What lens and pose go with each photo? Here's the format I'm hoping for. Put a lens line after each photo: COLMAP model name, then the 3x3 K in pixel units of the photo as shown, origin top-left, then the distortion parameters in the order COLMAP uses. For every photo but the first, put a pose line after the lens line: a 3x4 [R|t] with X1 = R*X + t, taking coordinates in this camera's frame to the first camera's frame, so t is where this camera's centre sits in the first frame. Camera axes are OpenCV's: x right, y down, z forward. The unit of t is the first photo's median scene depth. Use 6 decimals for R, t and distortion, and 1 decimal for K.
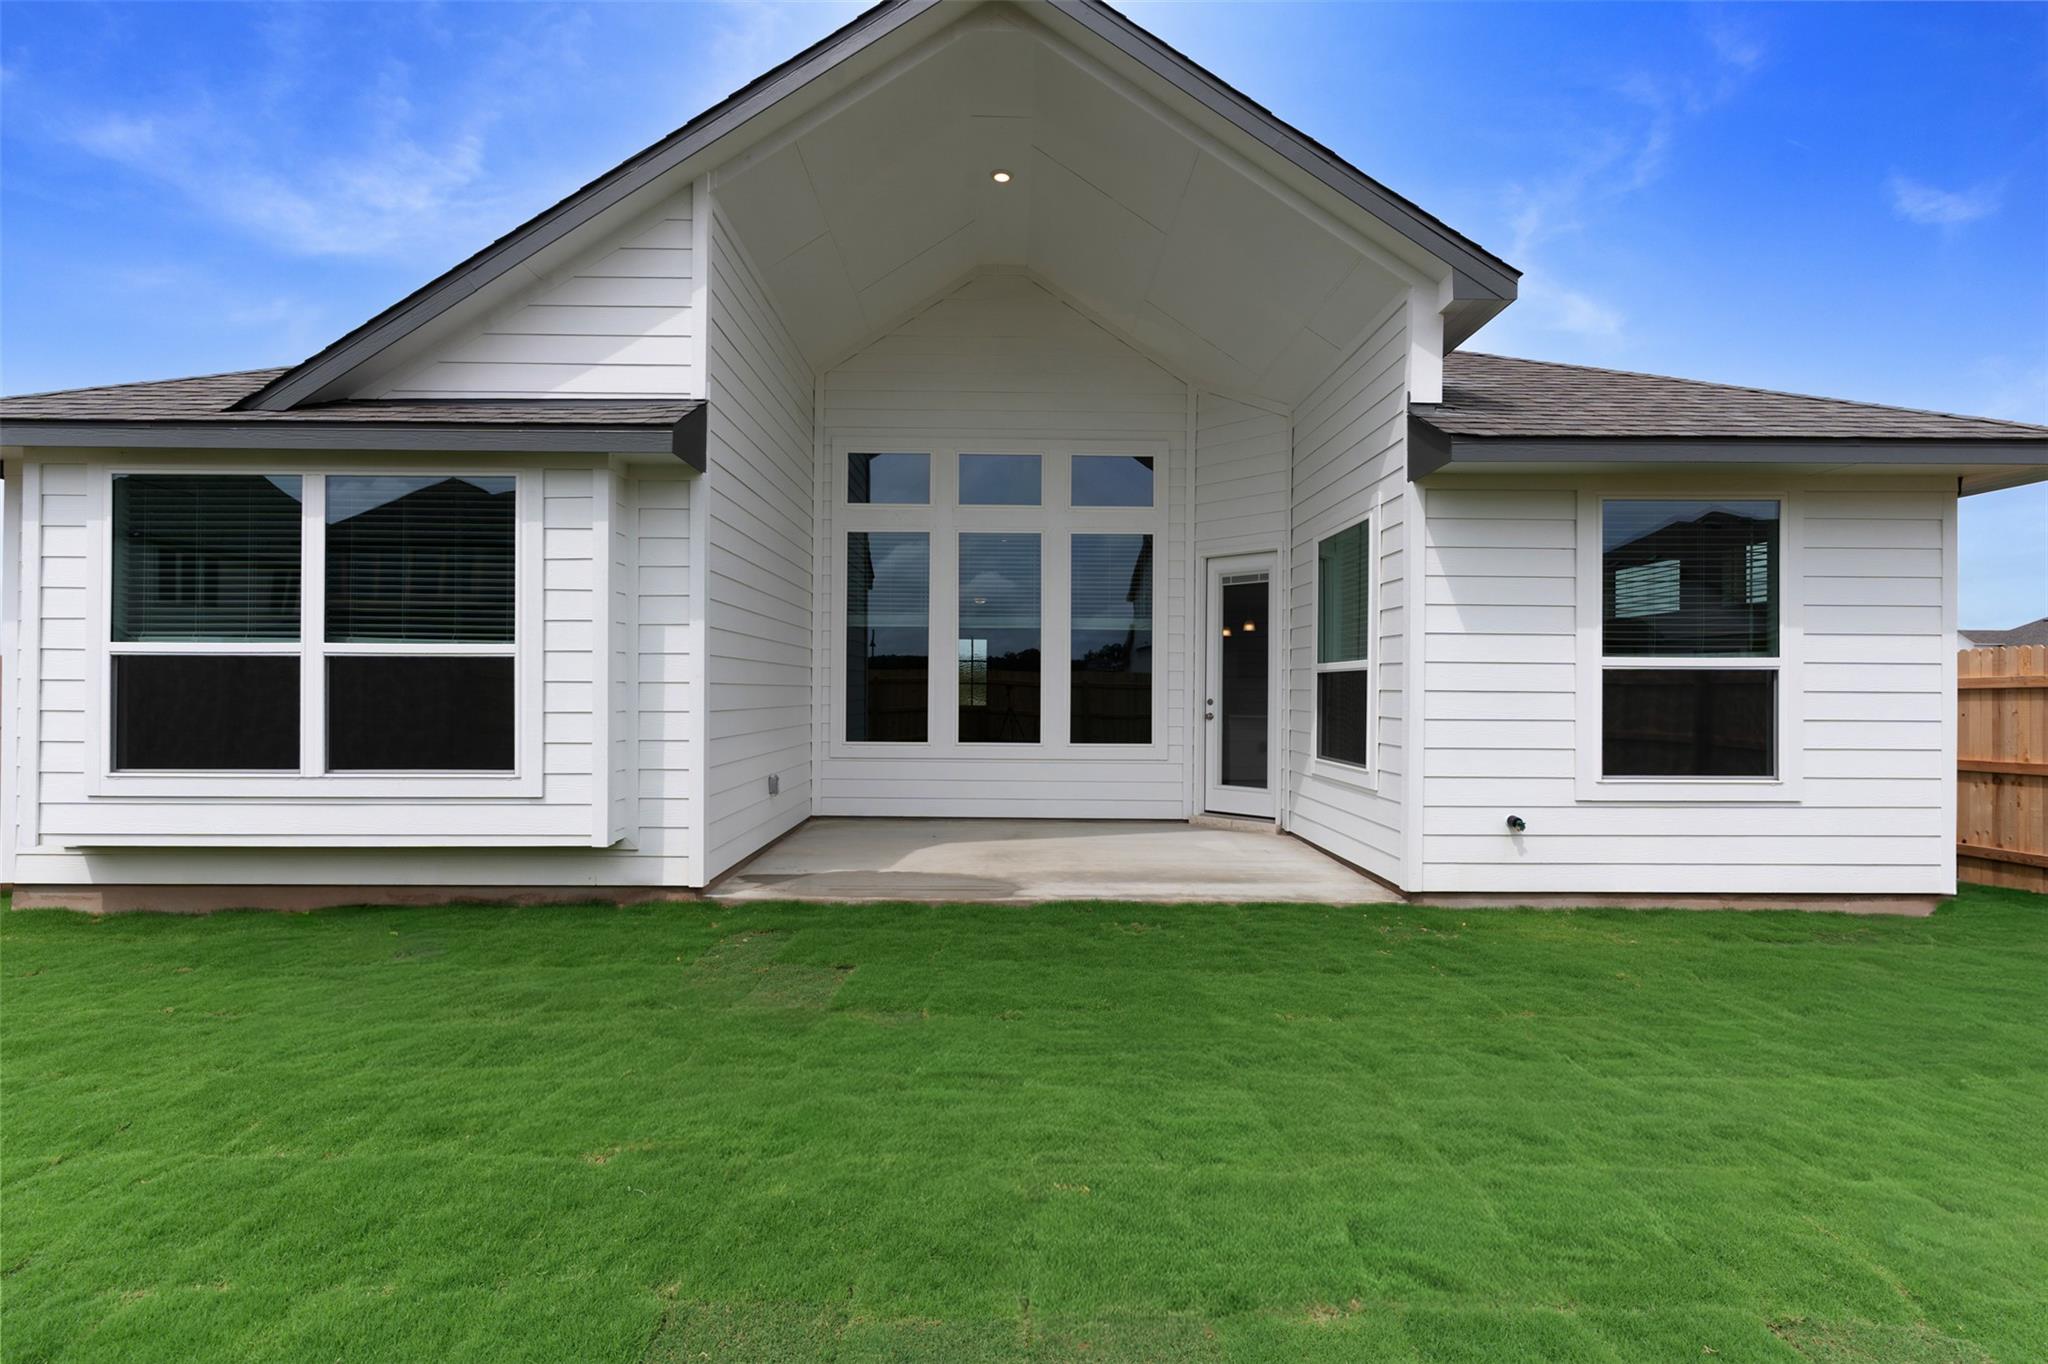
lens RADIAL K [[999.1, 0, 1037.0], [0, 999.1, 679.5], [0, 0, 1]] dist [0.005983, -0.000531]
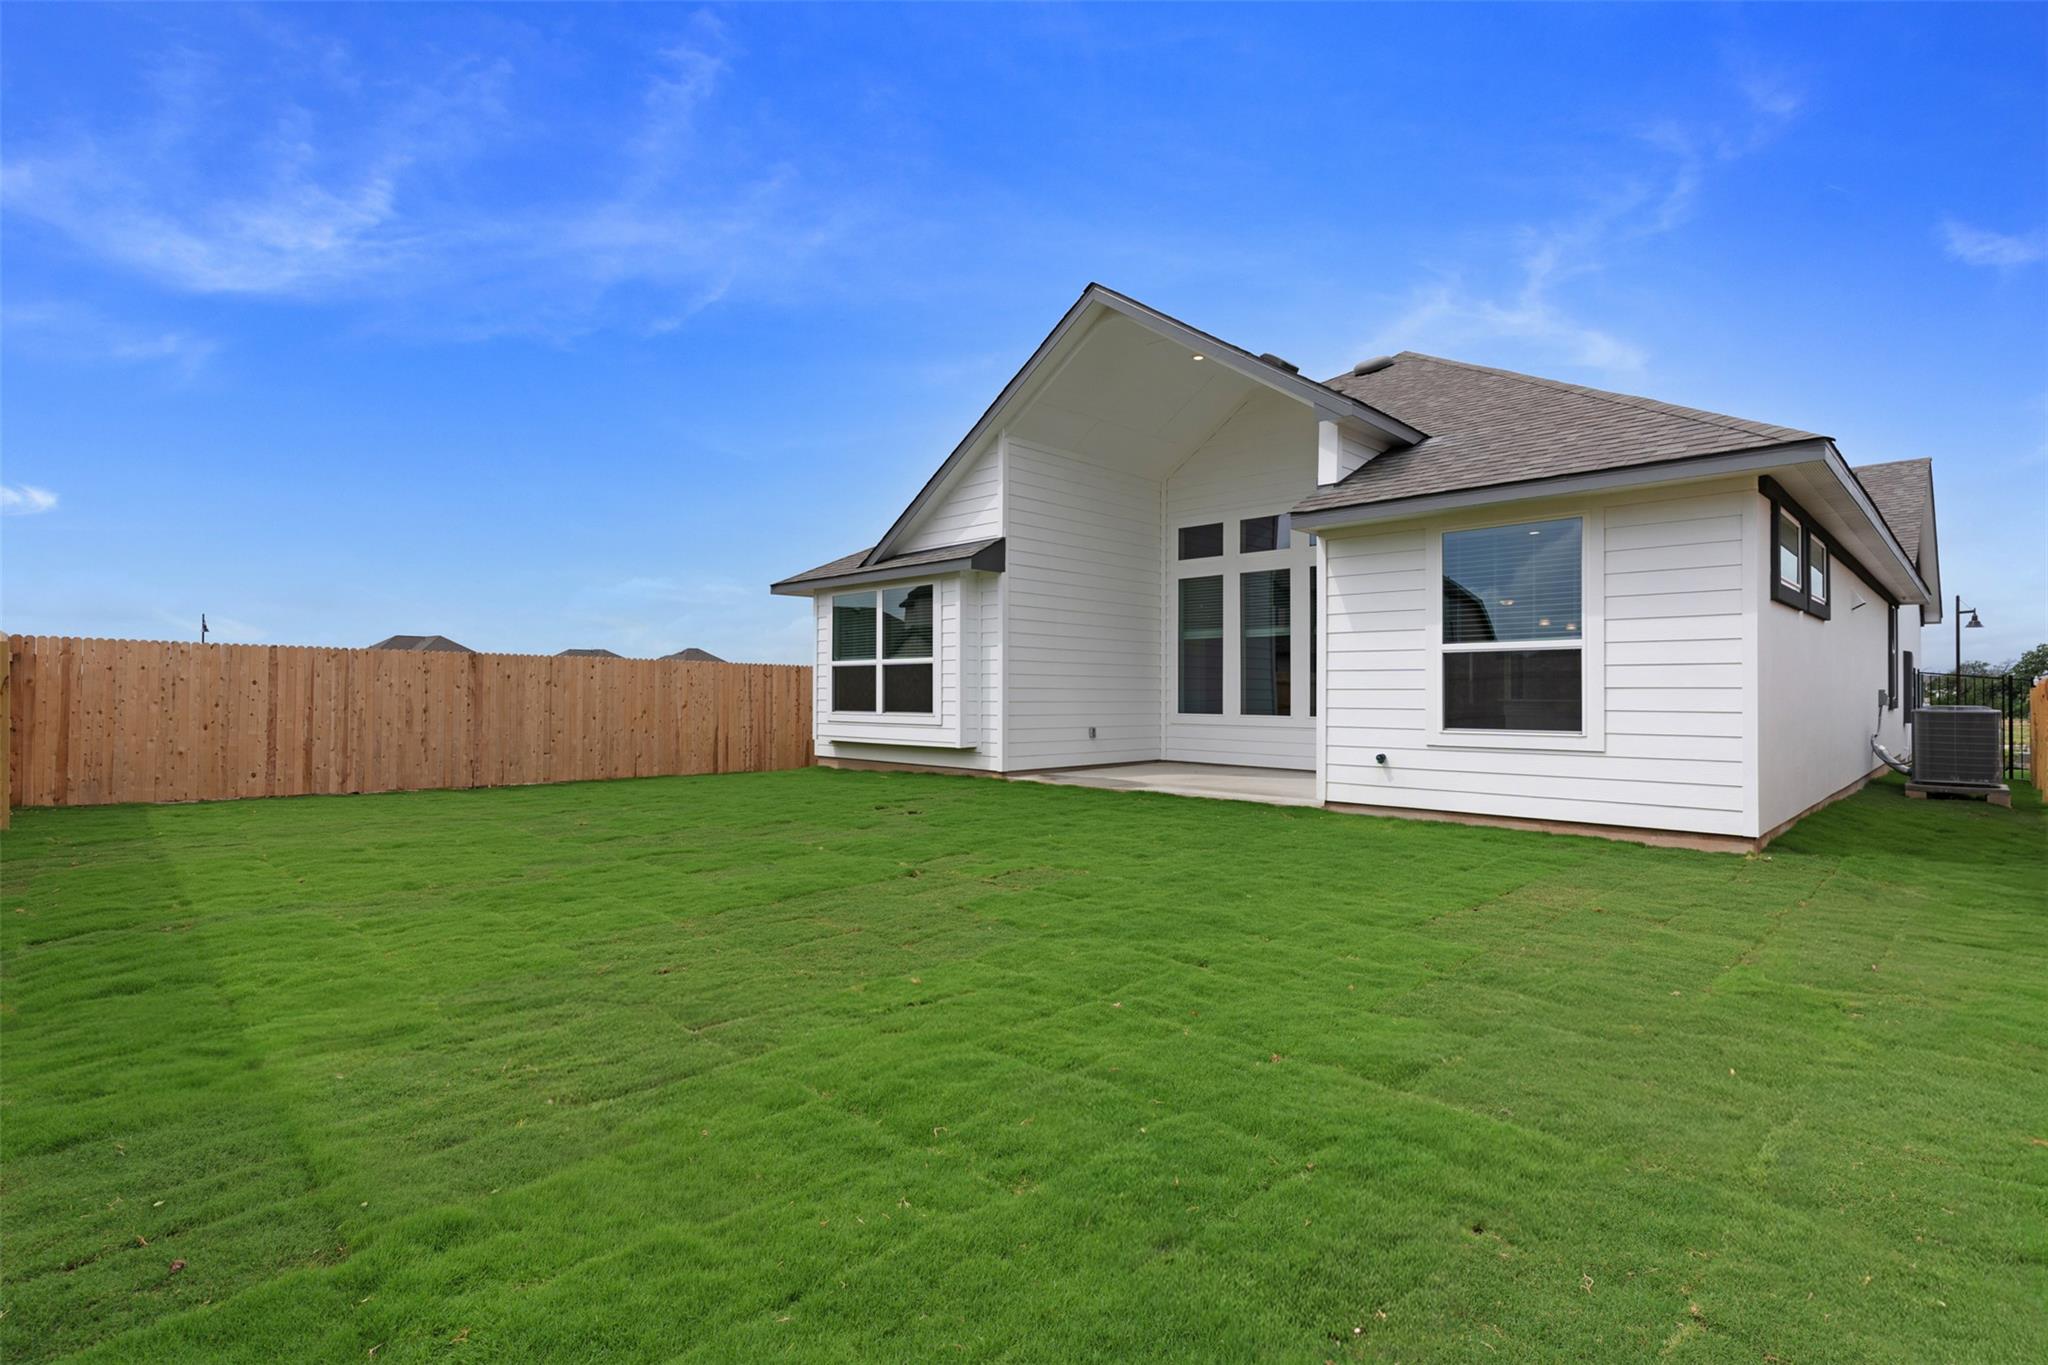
lens RADIAL K [[999.1, 0, 1011.6], [0, 999.1, 672.6], [0, 0, 1]] dist [0.005983, -0.000531]
pose [[0.694316, -0.018226, -0.719440, 1.166836], [0.007859, 0.999812, -0.017745, 0.038169], [0.719627, 0.006667, 0.694328, -0.423887]]
